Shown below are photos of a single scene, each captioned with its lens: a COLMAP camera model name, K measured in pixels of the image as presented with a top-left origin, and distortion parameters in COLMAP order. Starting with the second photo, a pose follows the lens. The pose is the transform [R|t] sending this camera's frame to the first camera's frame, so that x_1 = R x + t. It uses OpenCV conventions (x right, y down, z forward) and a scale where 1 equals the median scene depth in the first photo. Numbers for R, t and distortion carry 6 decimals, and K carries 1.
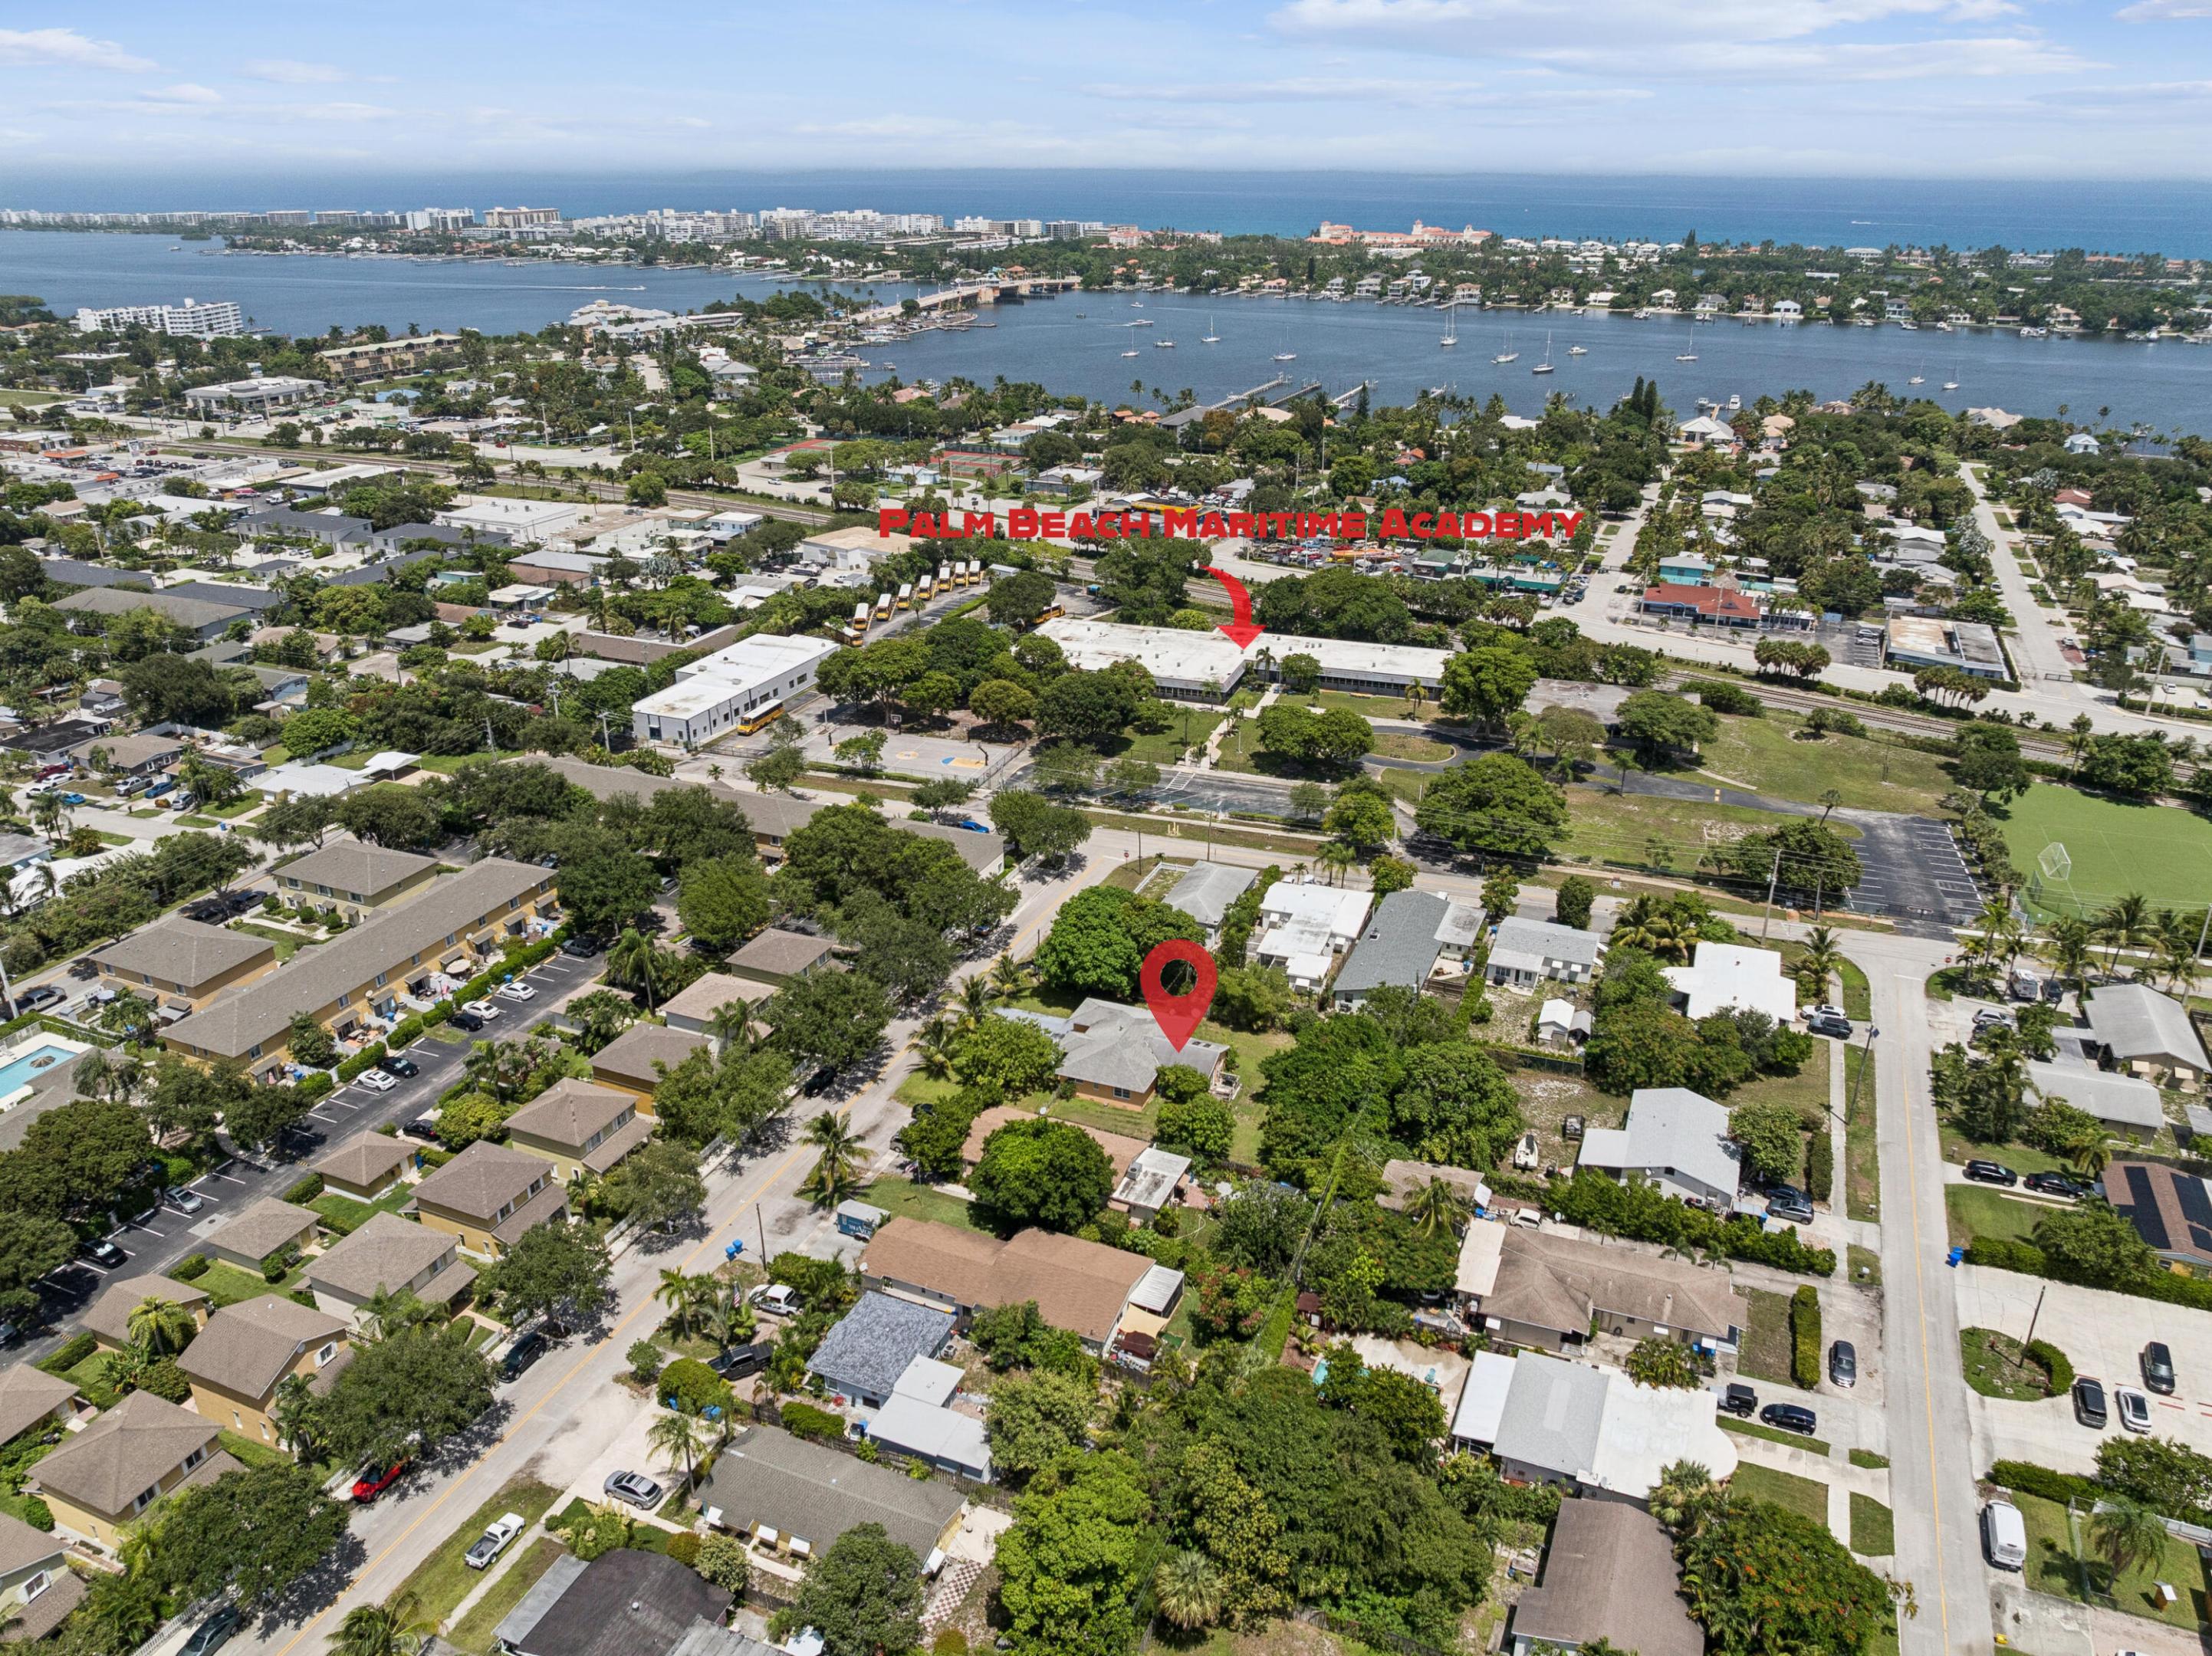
lens RADIAL K [[1575.0, 0, 1112.2], [0, 1575.0, 824.2], [0, 0, 1]] dist [-0.038597, 0.001561]
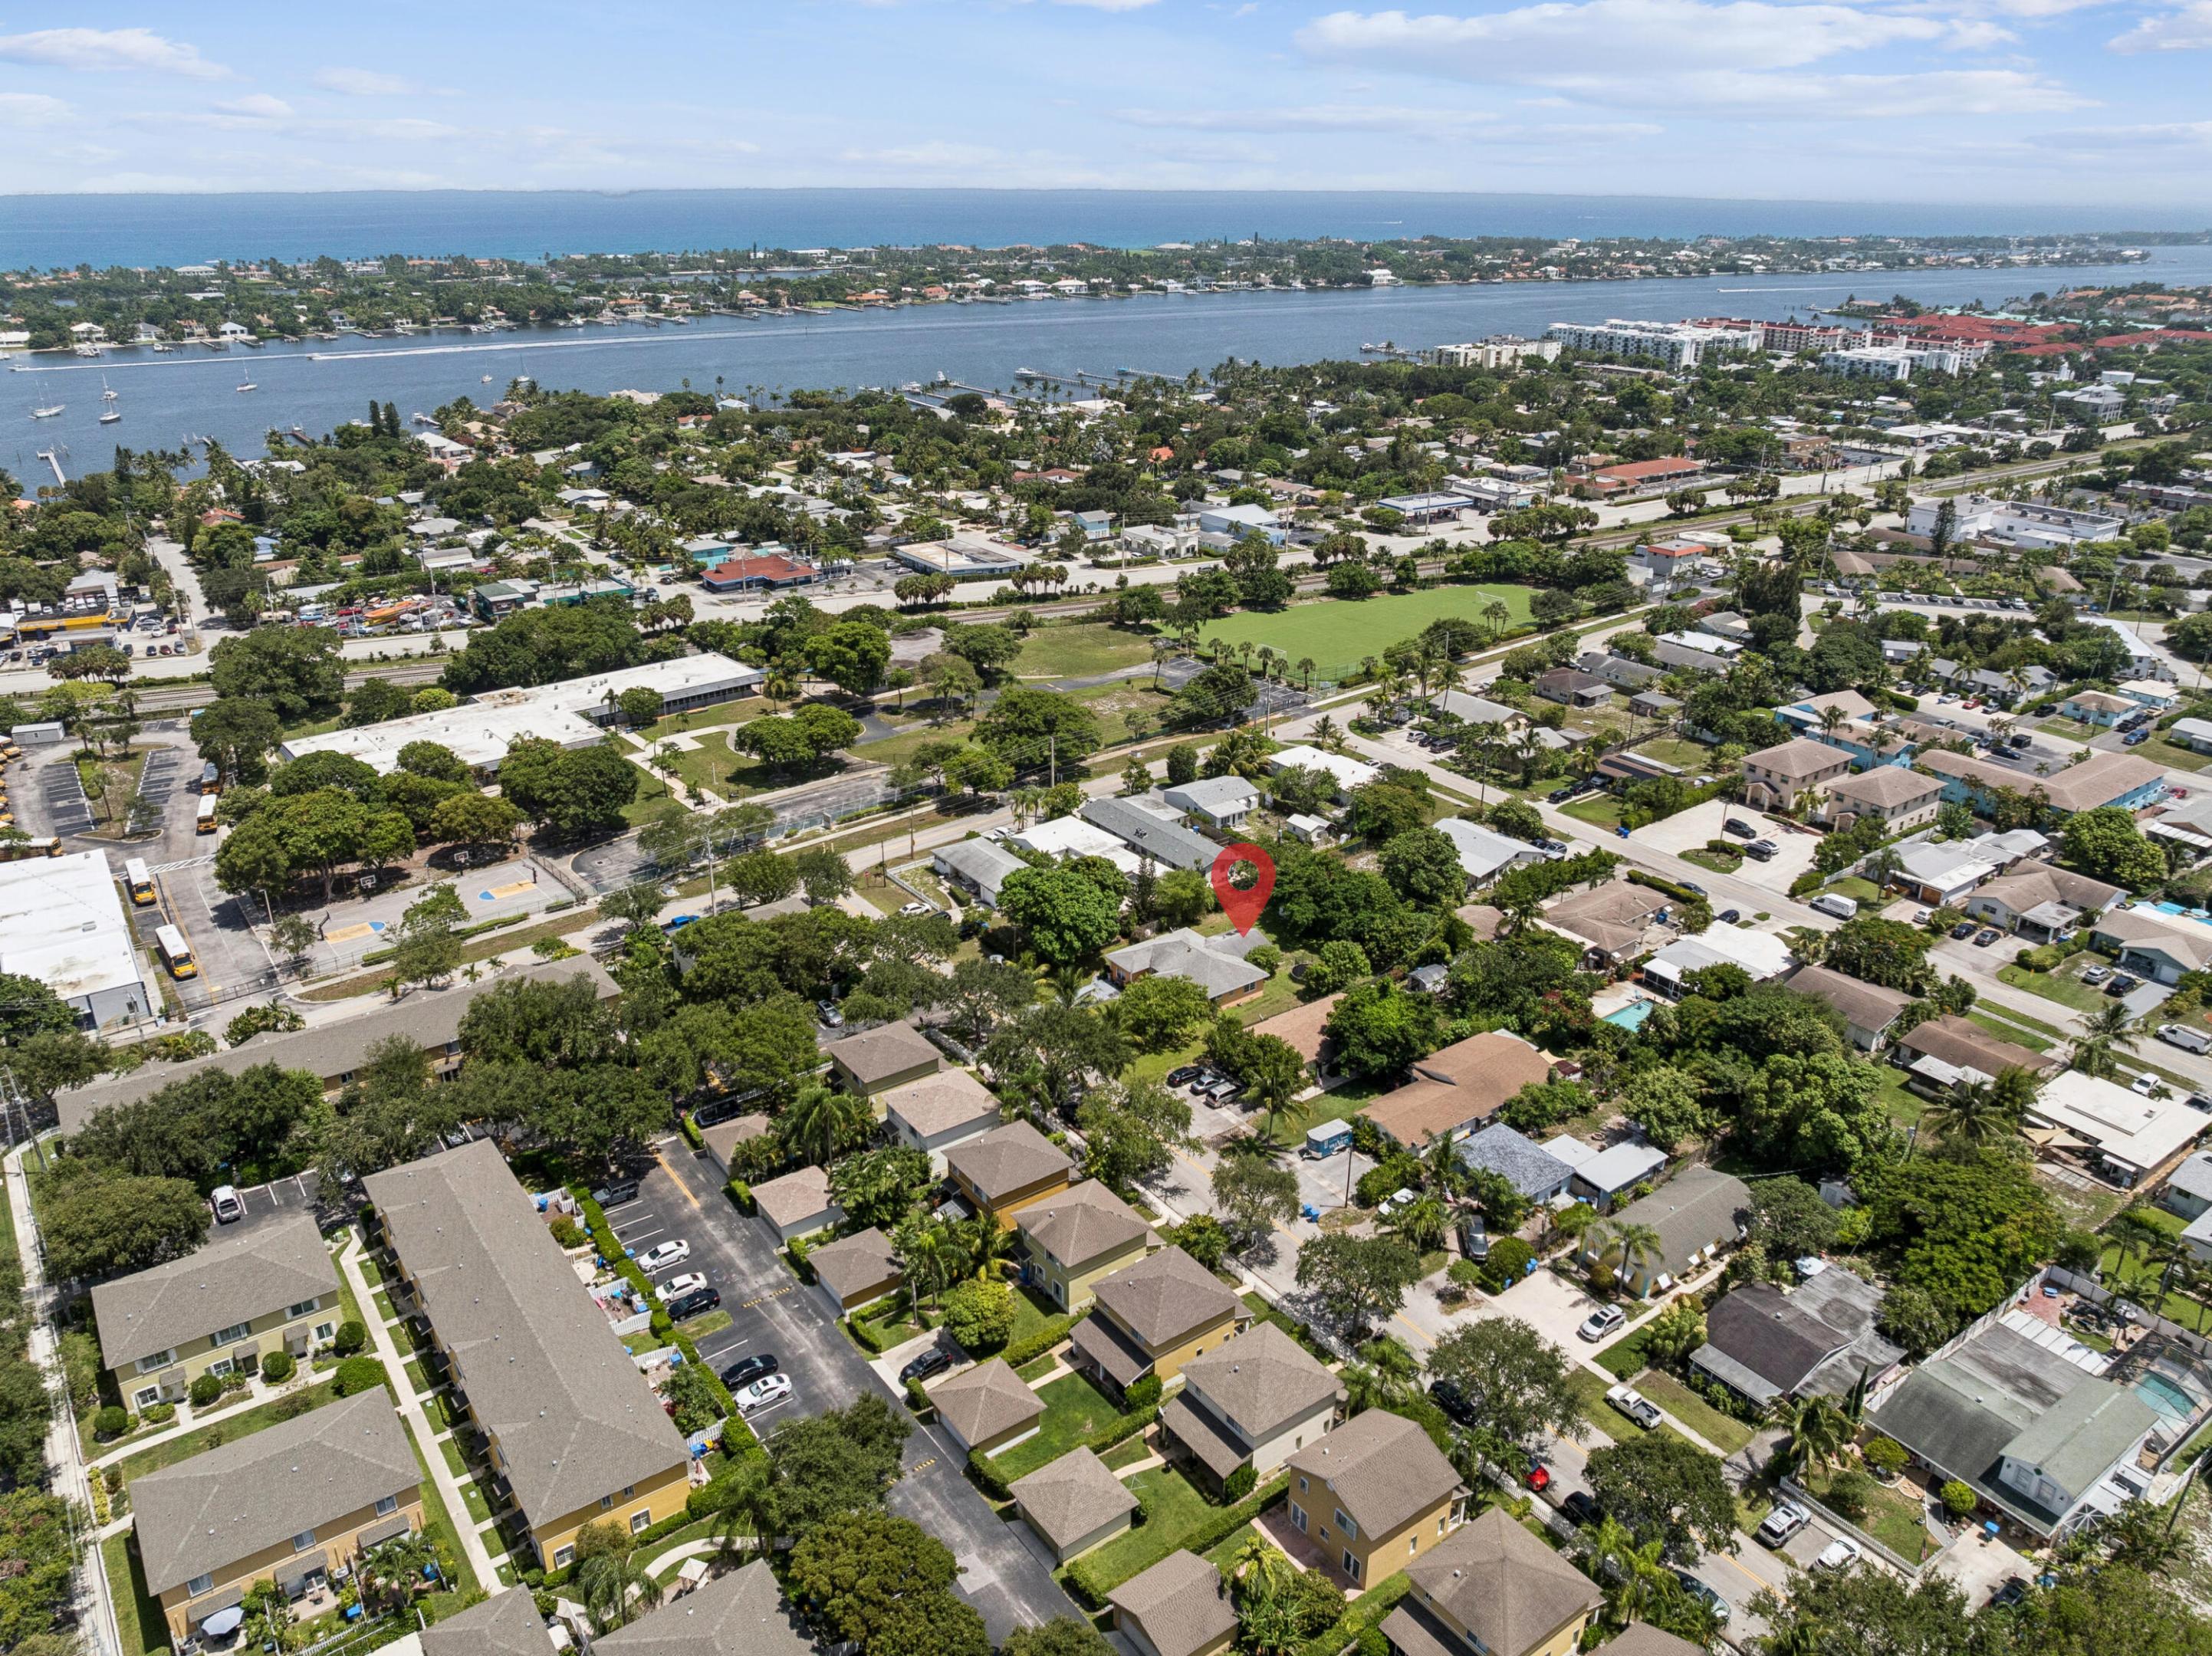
lens RADIAL K [[1558.3, 0, 1112.5], [0, 1558.3, 812.0], [0, 0, 1]] dist [-0.037397, 0.003500]
pose [[0.512953, -0.321232, 0.796046, -0.629294], [0.329710, 0.929939, 0.162805, -0.115880], [-0.792572, 0.178953, 0.582928, 0.263270]]
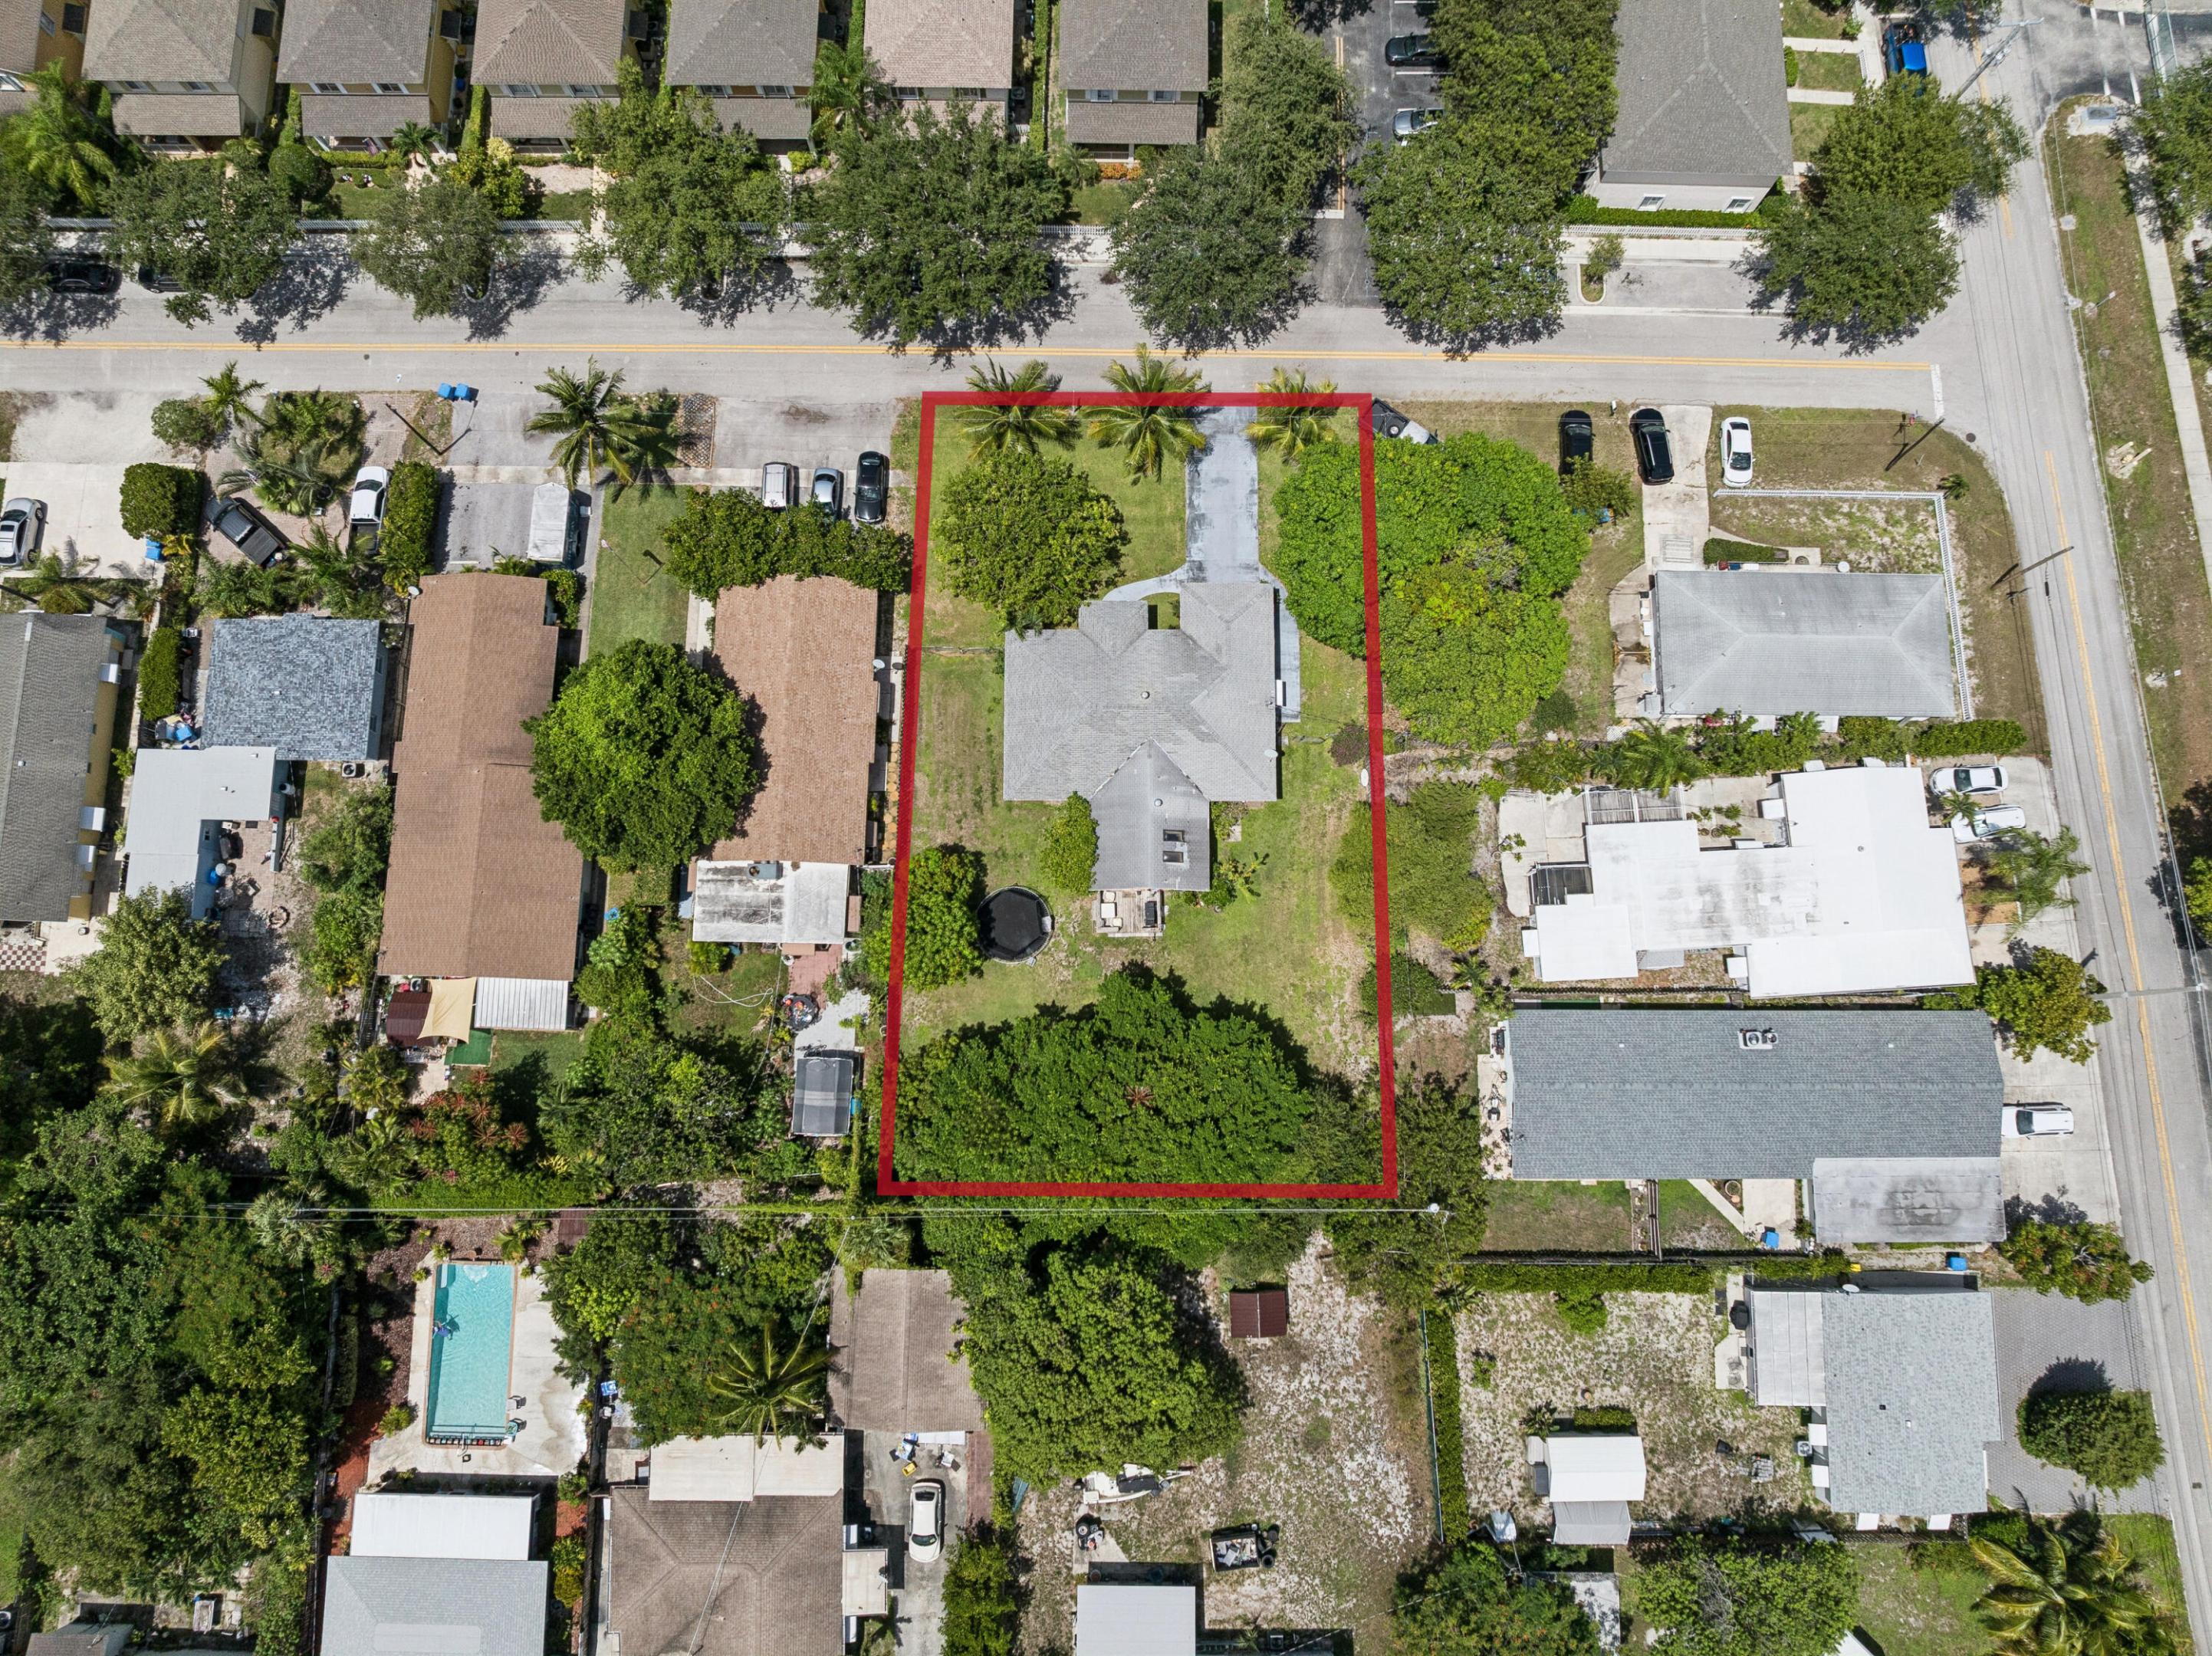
lens RADIAL K [[1536.2, 0, 1108.1], [0, 1536.2, 819.5], [0, 0, 1]] dist [-0.034770, -0.001847]
pose [[0.376329, 0.913421, -0.155045, 0.085654], [-0.366870, 0.300586, 0.880372, -0.220099], [0.850754, -0.274428, 0.448226, 0.528933]]
